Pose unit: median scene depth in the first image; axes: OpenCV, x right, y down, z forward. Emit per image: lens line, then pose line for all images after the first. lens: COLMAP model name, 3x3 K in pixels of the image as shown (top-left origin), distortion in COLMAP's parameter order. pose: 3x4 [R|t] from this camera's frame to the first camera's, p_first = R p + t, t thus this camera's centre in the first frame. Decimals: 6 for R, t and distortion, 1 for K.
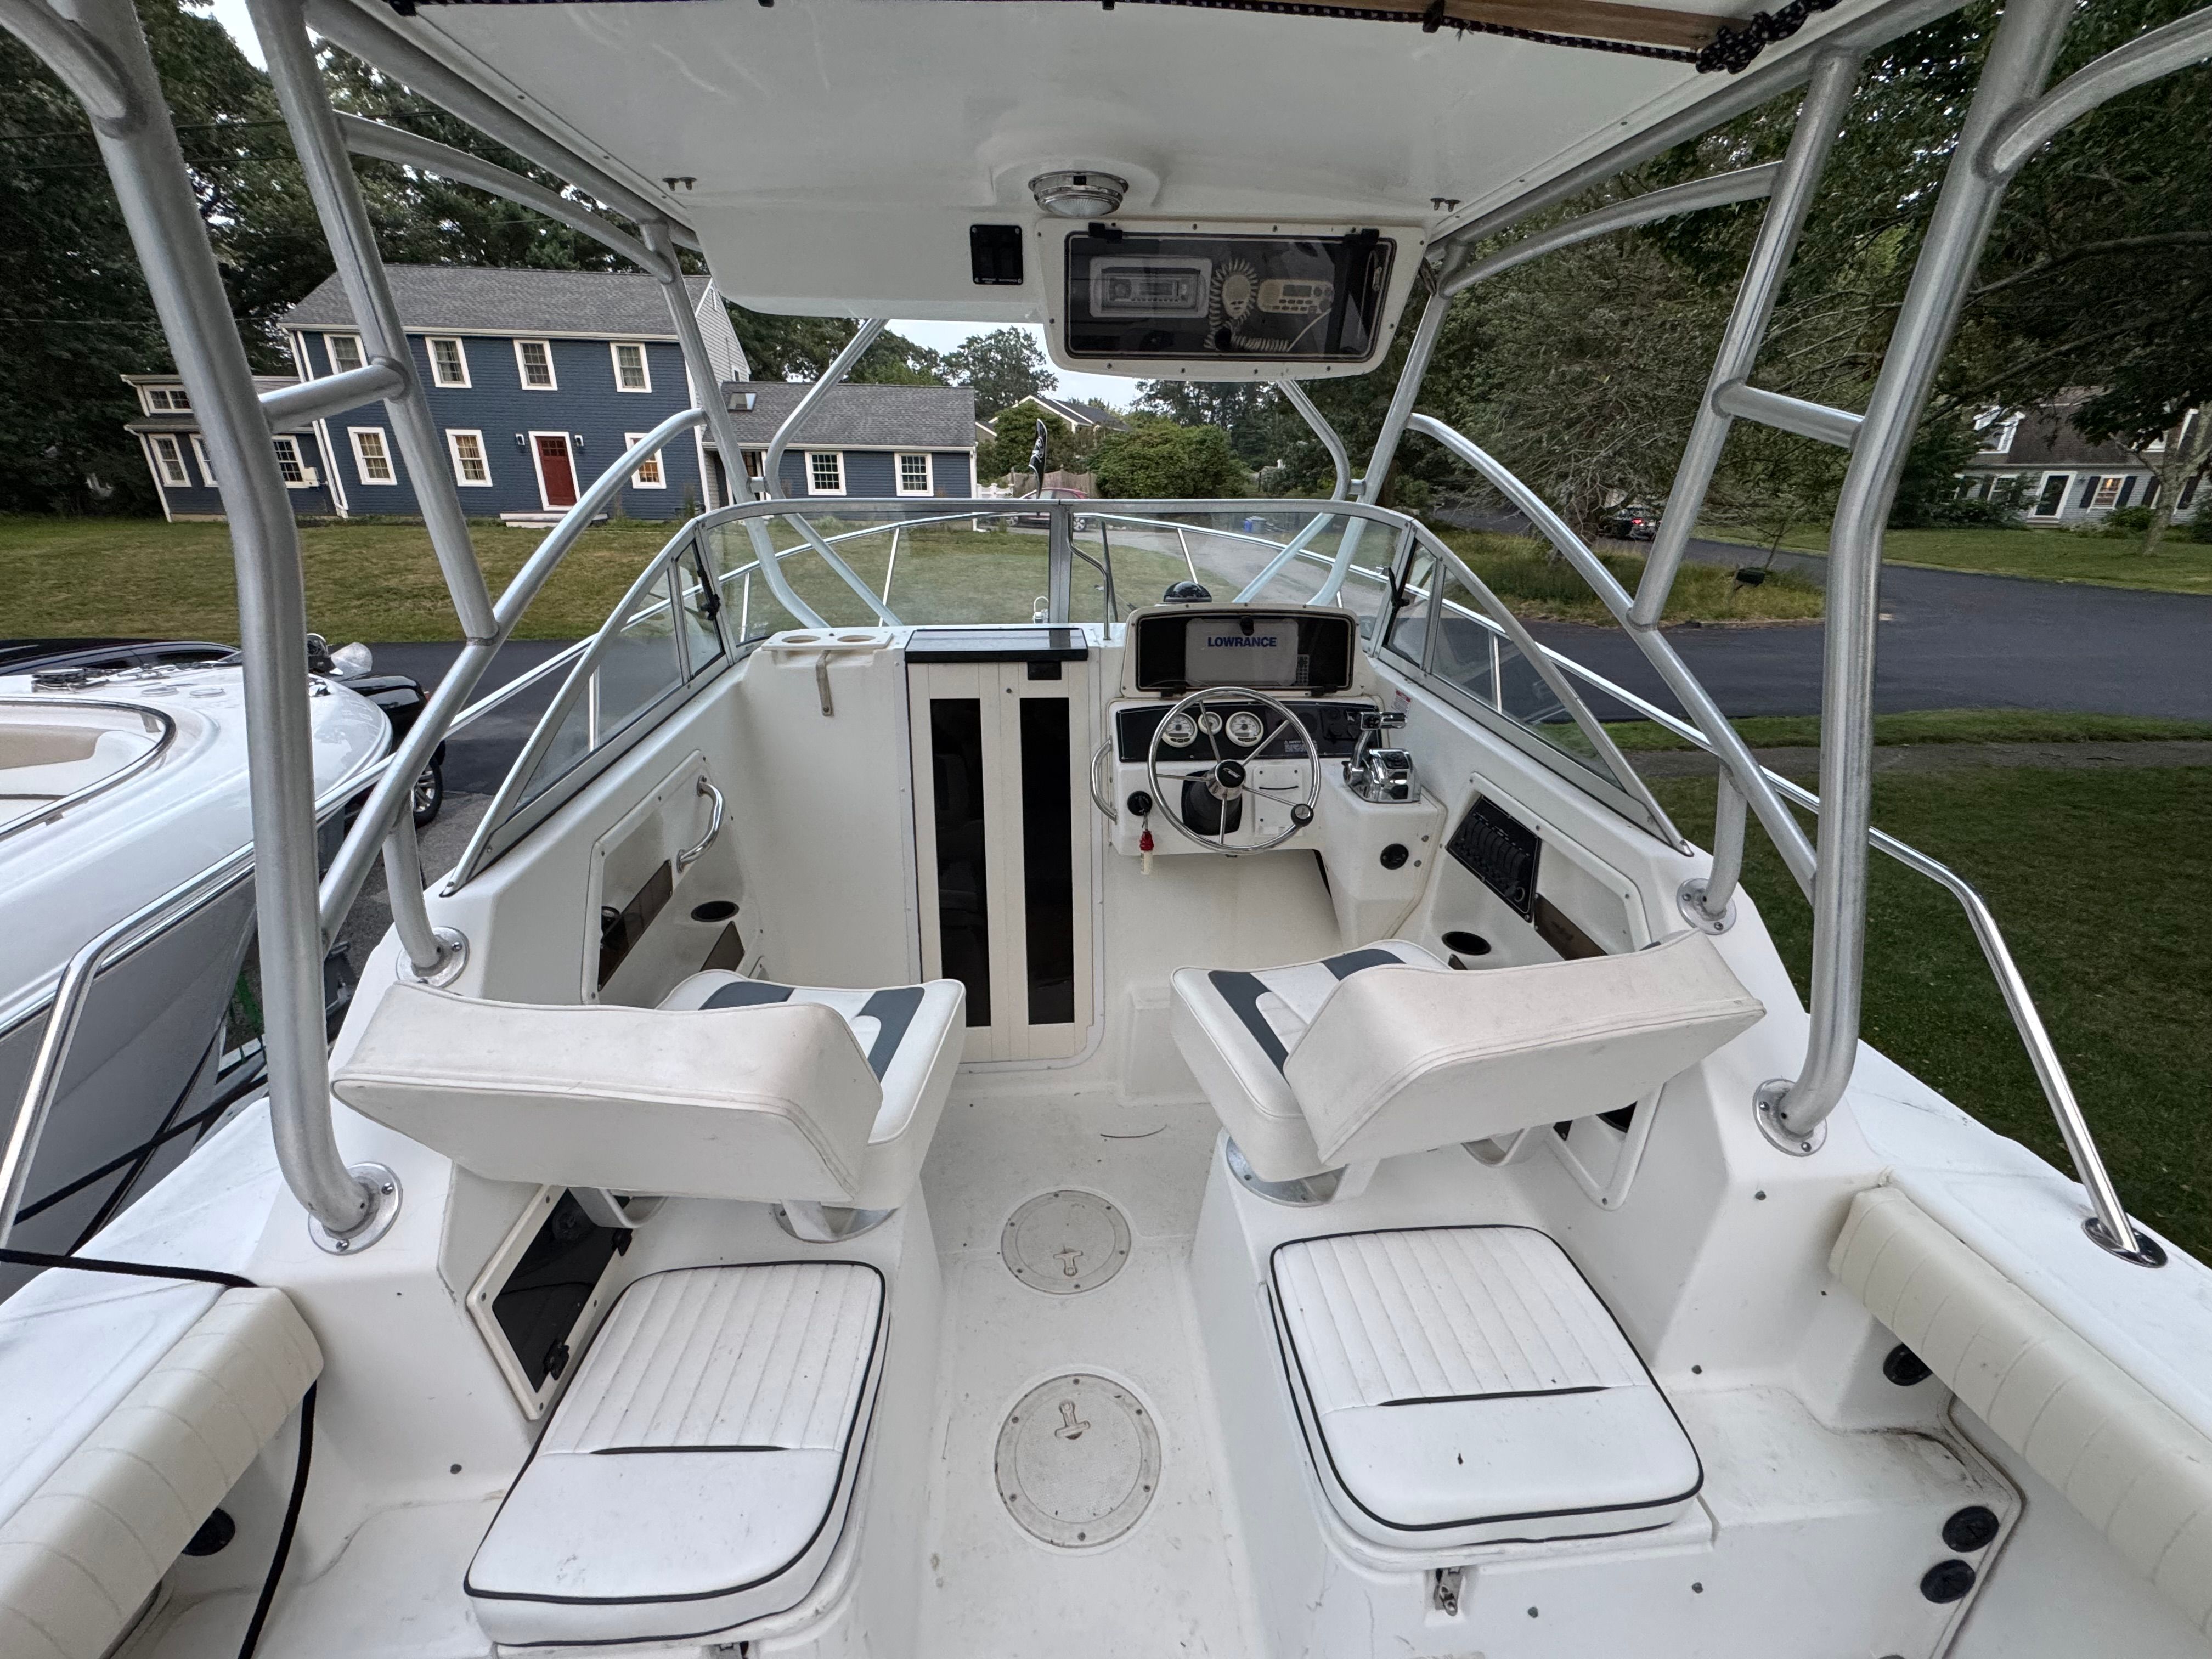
lens RADIAL K [[880.0, 0, 1106.0], [0, 880.0, 829.5], [0, 0, 1]] dist [-0.002143, -0.000159]
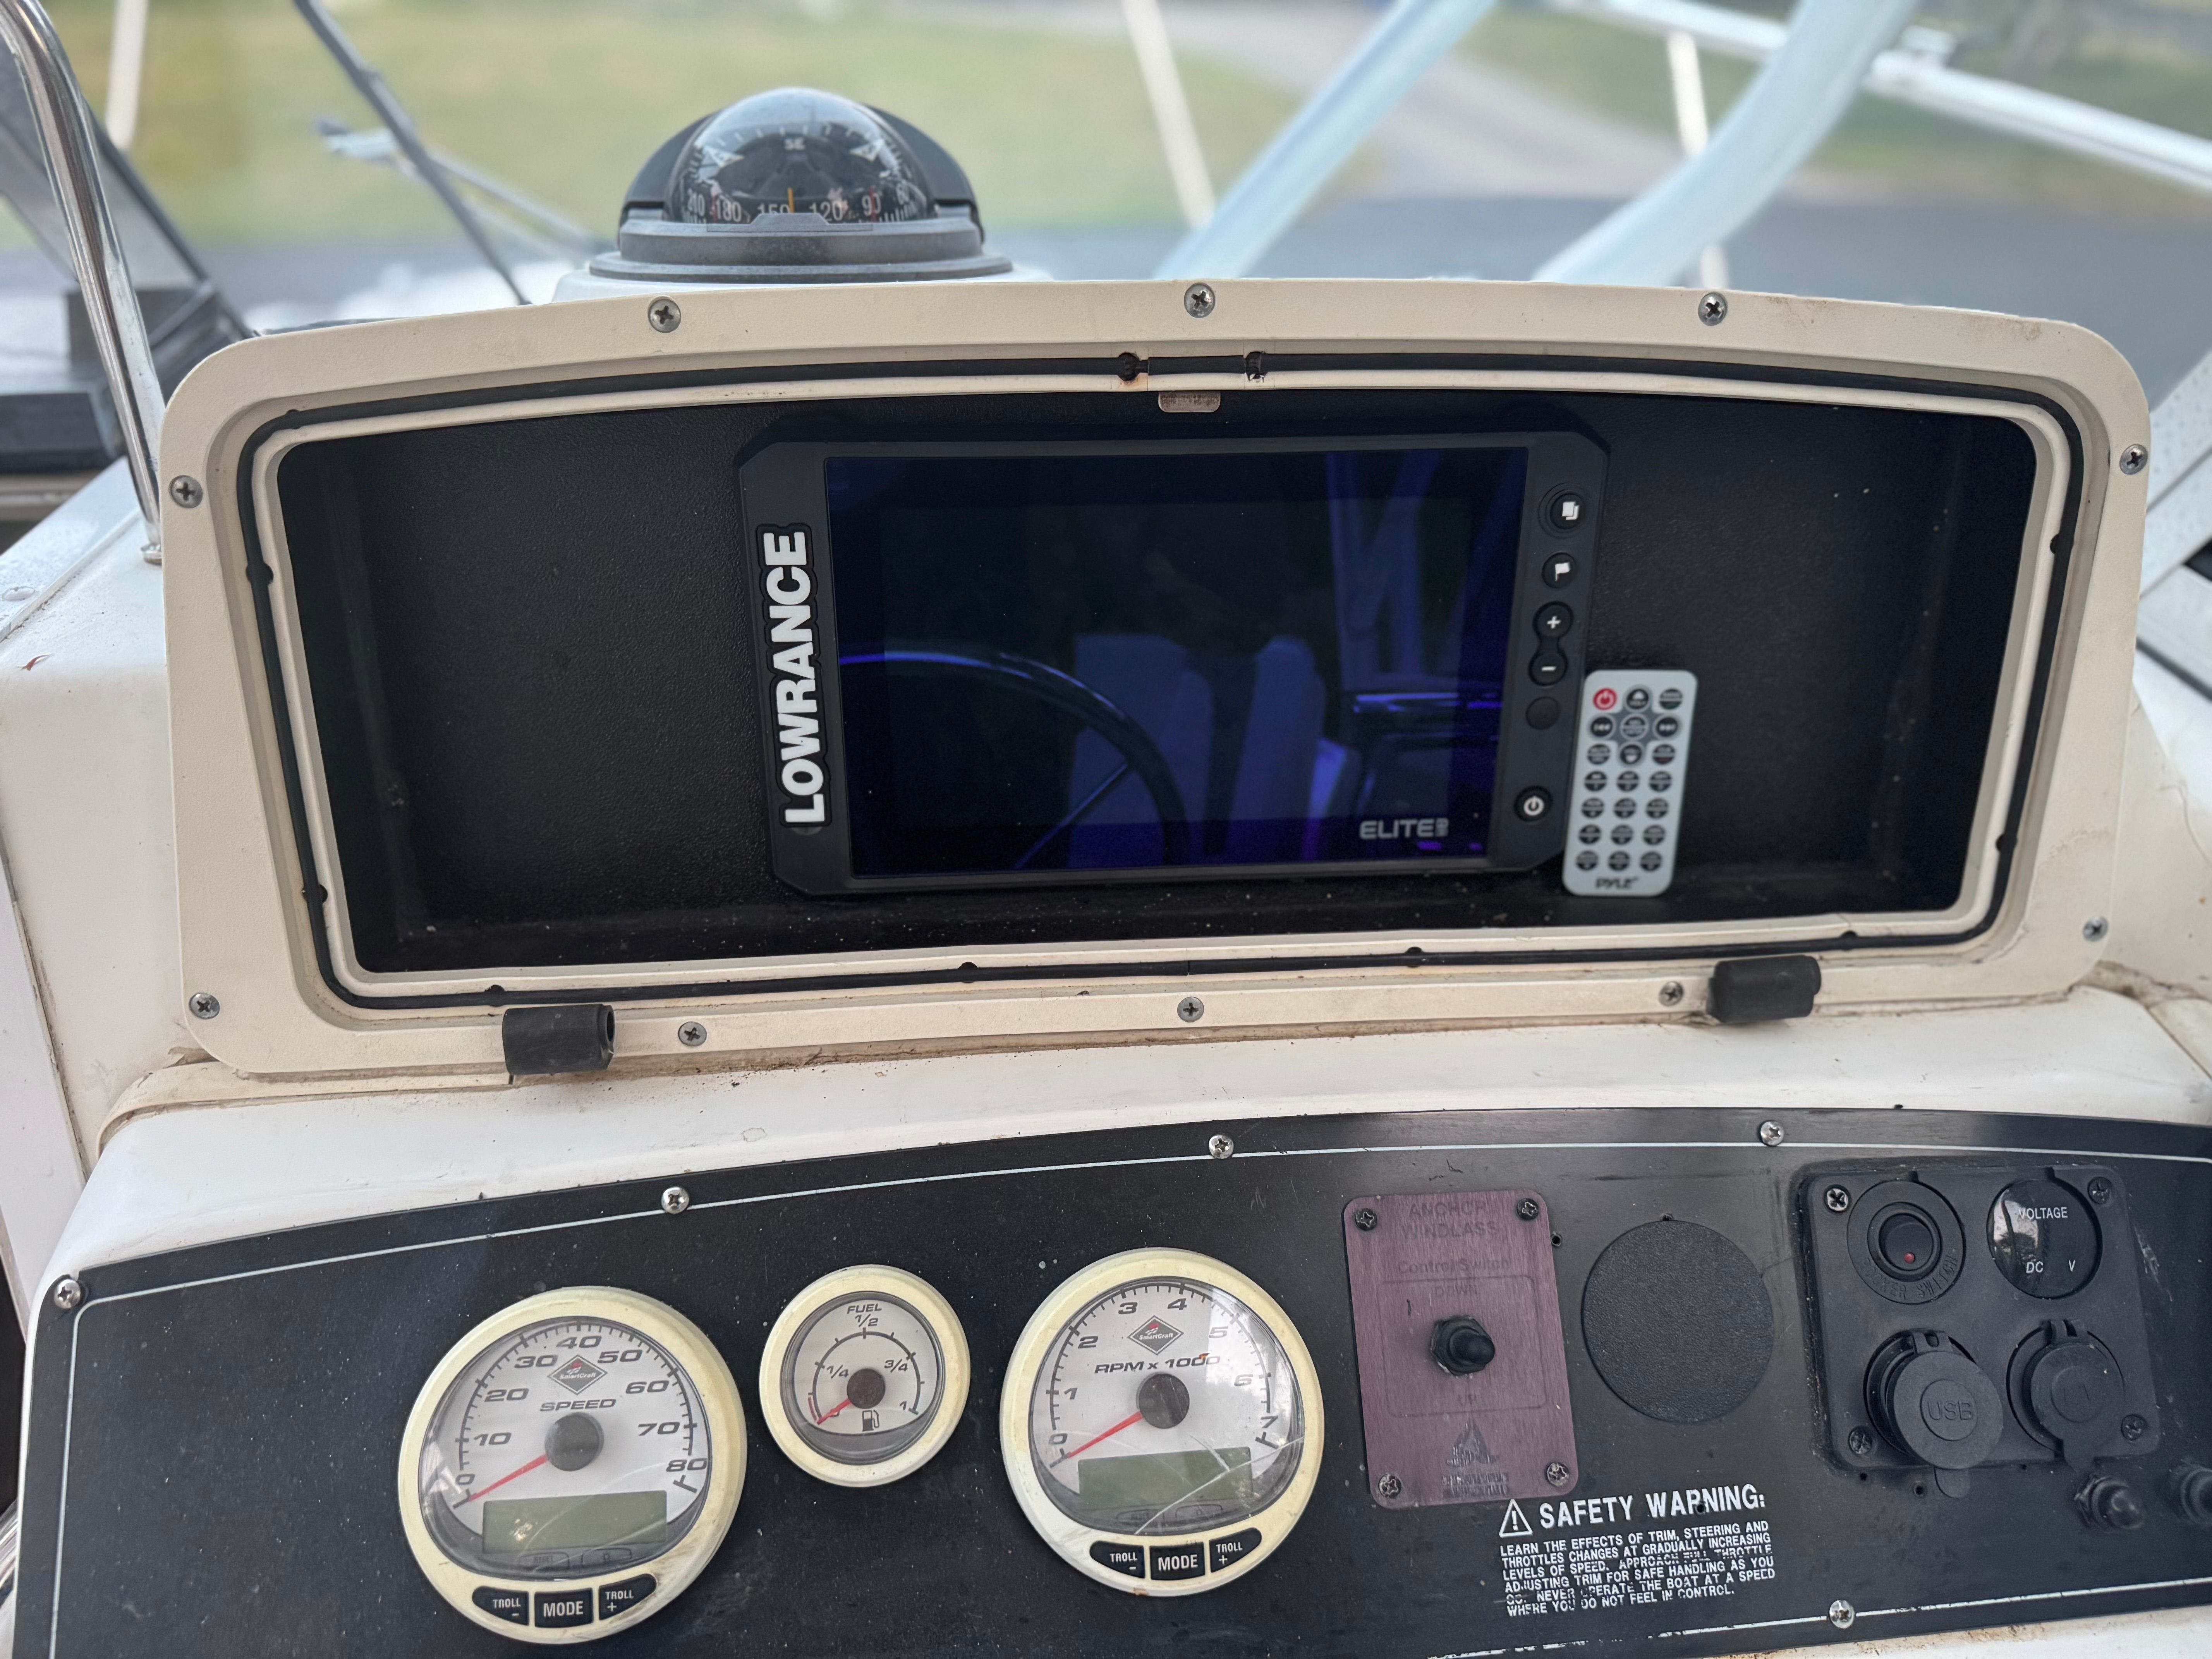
lens RADIAL K [[1542.4, 0, 1107.0], [0, 1542.4, 844.6], [0, 0, 1]] dist [0.124063, -0.201336]
pose [[0.999979, -0.000973, -0.006426, 0.152066], [0.001977, 0.987395, 0.158265, -0.223934], [0.006191, -0.158274, 0.987376, 0.808804]]
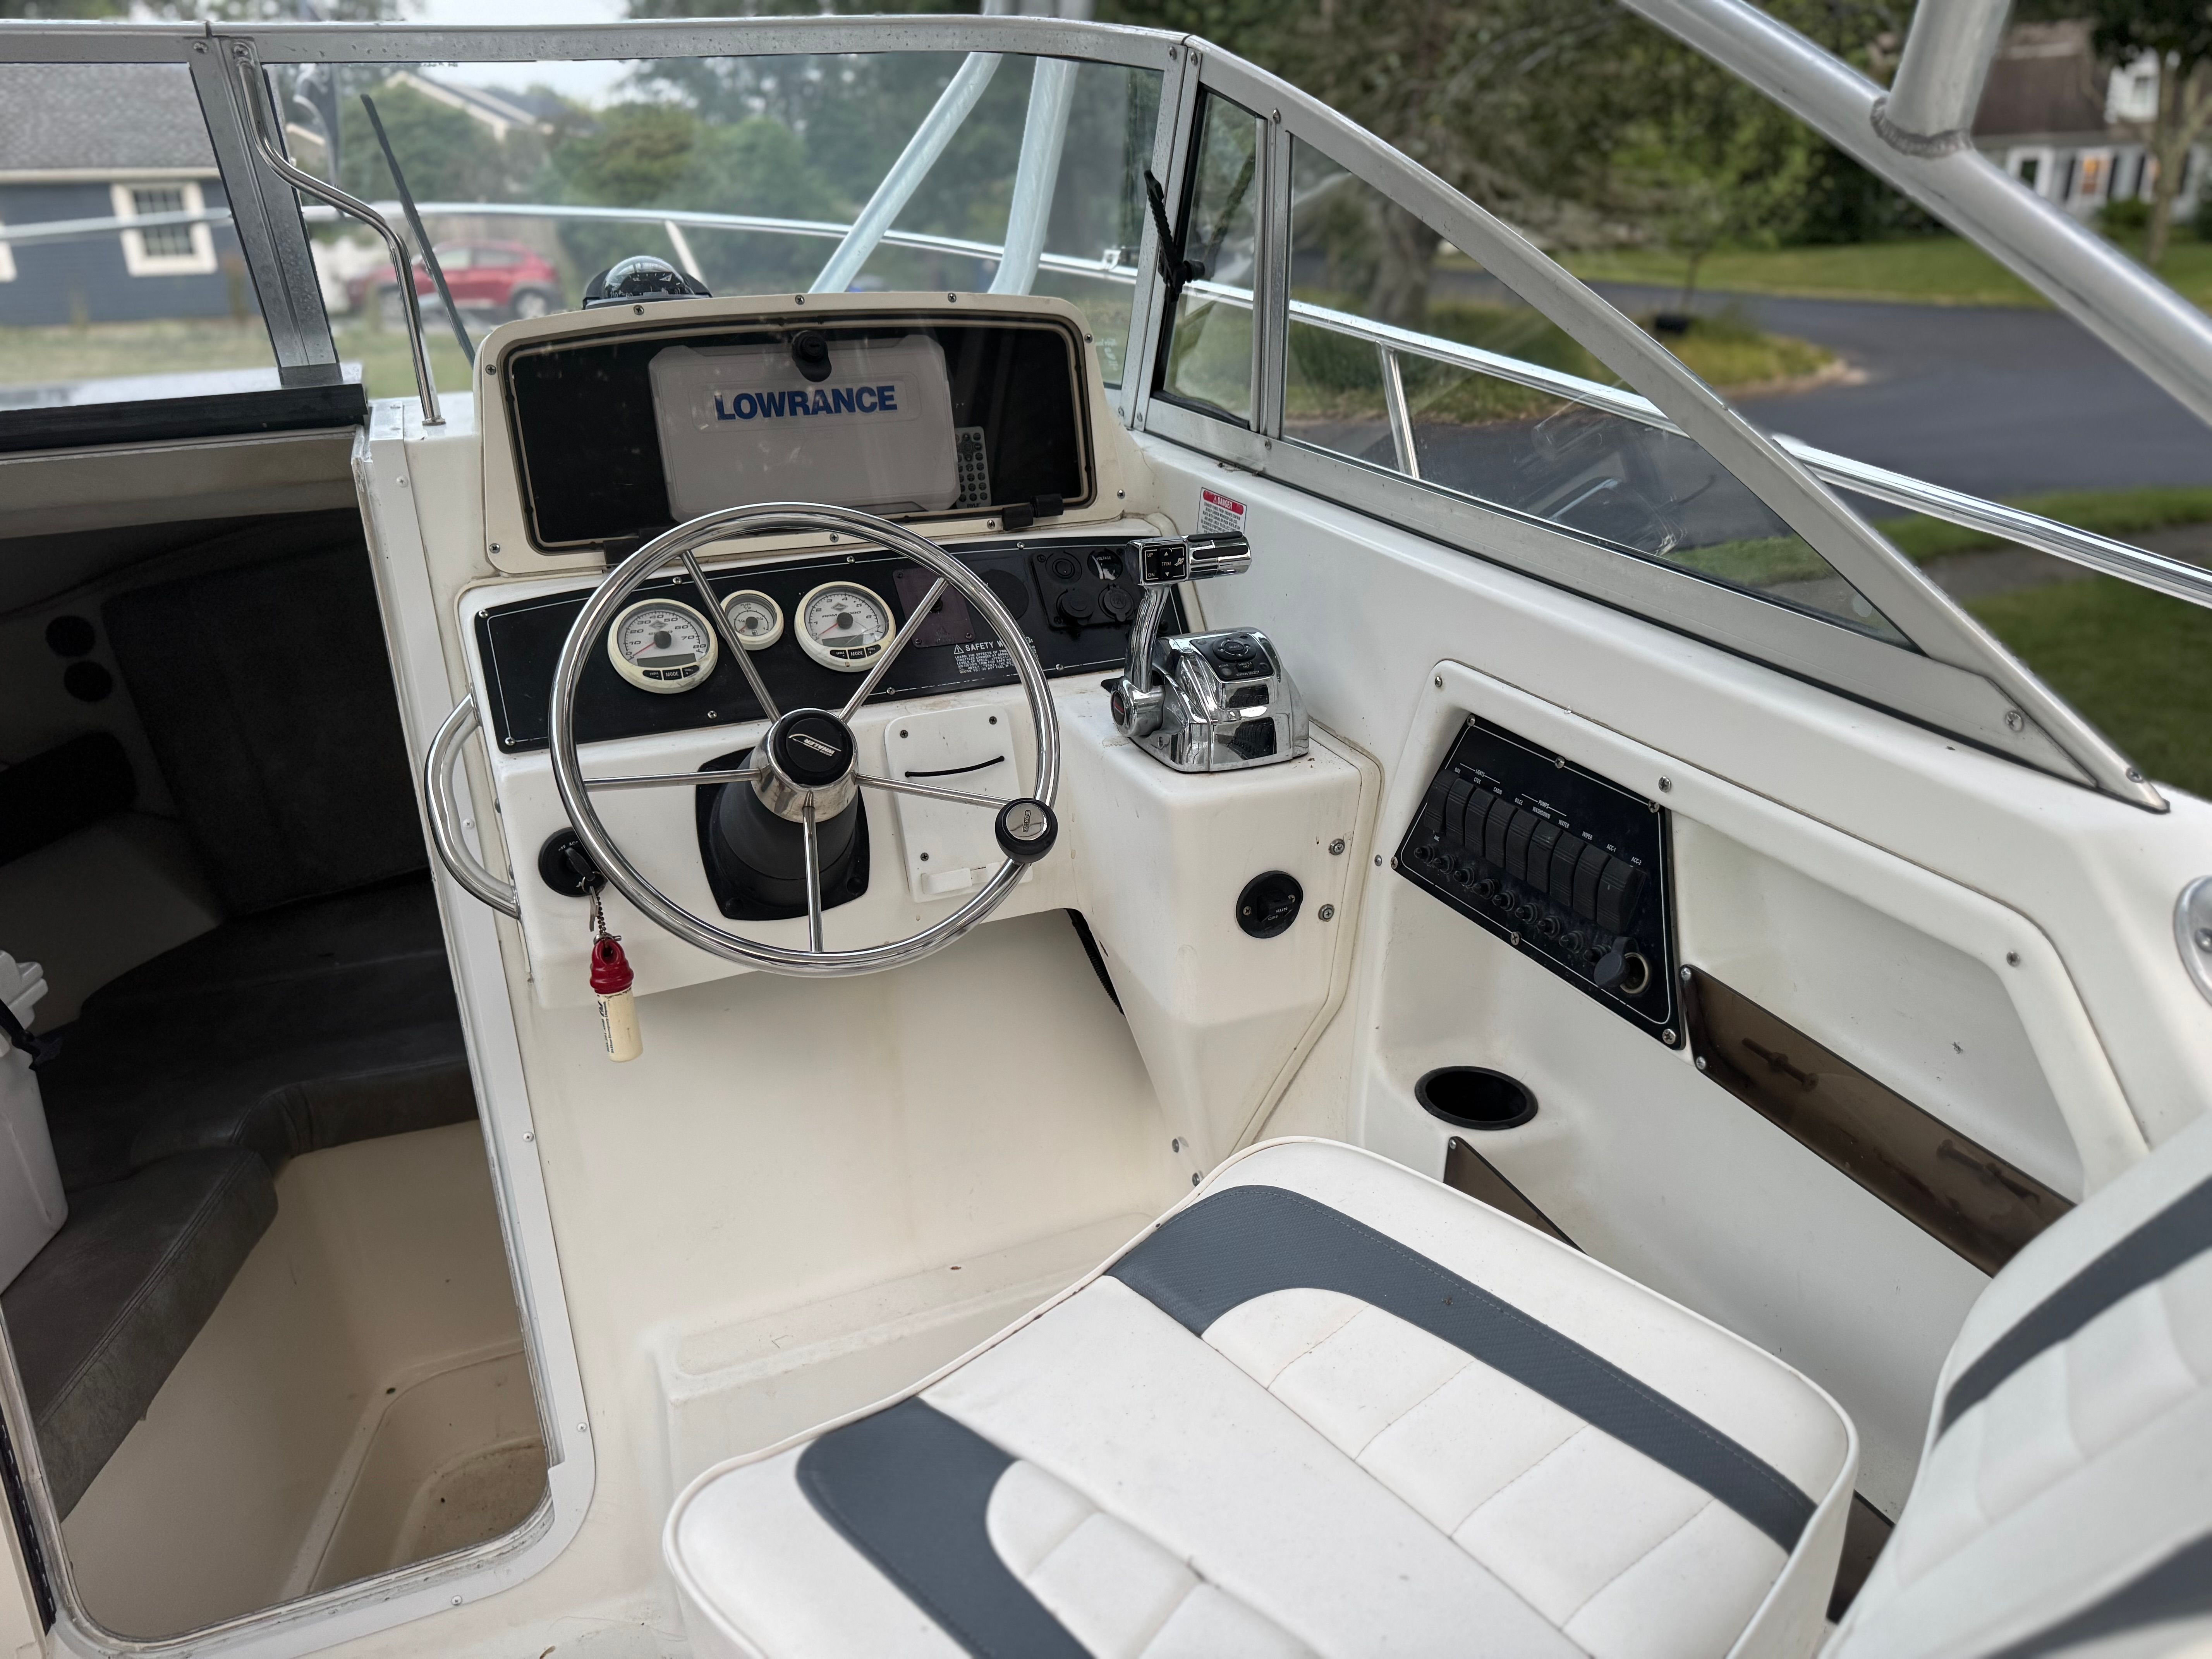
lens RADIAL K [[1542.4, 0, 1107.0], [0, 1542.4, 844.6], [0, 0, 1]] dist [0.124063, -0.201336]
pose [[0.954247, -0.145265, 0.261365, 0.076449], [0.145633, 0.989174, 0.018068, -0.016301], [-0.261160, 0.020822, 0.965071, 0.324666]]
